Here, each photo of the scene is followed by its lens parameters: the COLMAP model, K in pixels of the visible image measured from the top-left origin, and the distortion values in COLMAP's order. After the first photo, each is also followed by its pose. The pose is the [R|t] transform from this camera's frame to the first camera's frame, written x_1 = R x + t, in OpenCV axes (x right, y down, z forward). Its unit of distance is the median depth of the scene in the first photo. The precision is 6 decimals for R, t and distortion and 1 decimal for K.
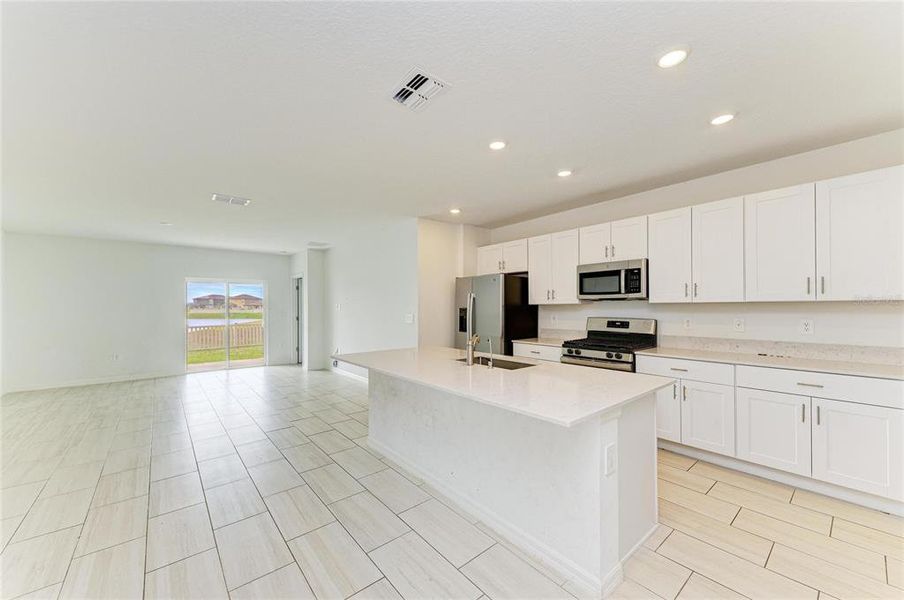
lens RADIAL K [[358.9, 0, 458.9], [0, 358.9, 305.5], [0, 0, 1]] dist [0.021050, -0.007364]
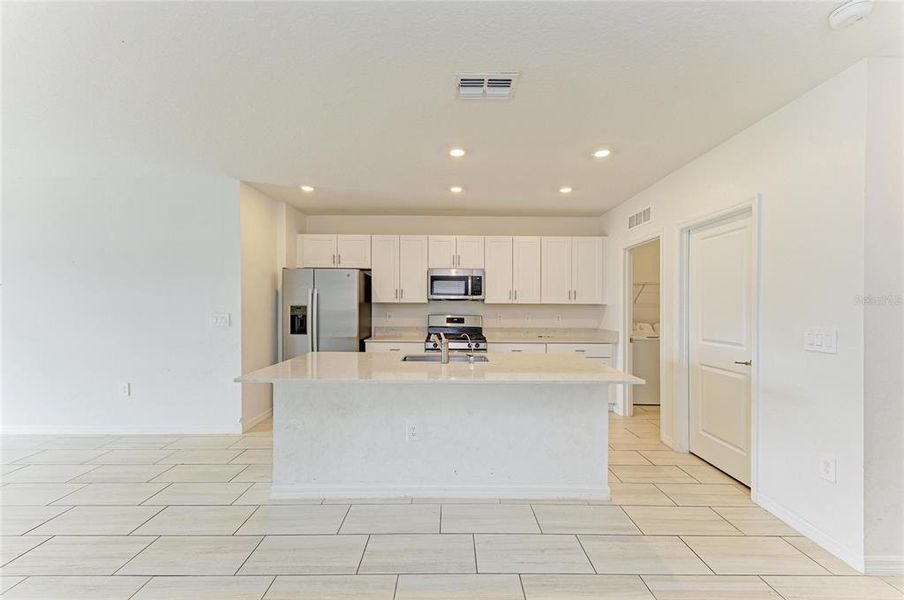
lens RADIAL K [[358.9, 0, 458.9], [0, 358.9, 305.5], [0, 0, 1]] dist [0.021050, -0.007364]
pose [[0.619471, 0.010497, 0.784950, -0.496395], [-0.013220, 0.999908, -0.002939, 0.005477], [-0.784909, -0.008556, 0.619553, 0.234822]]
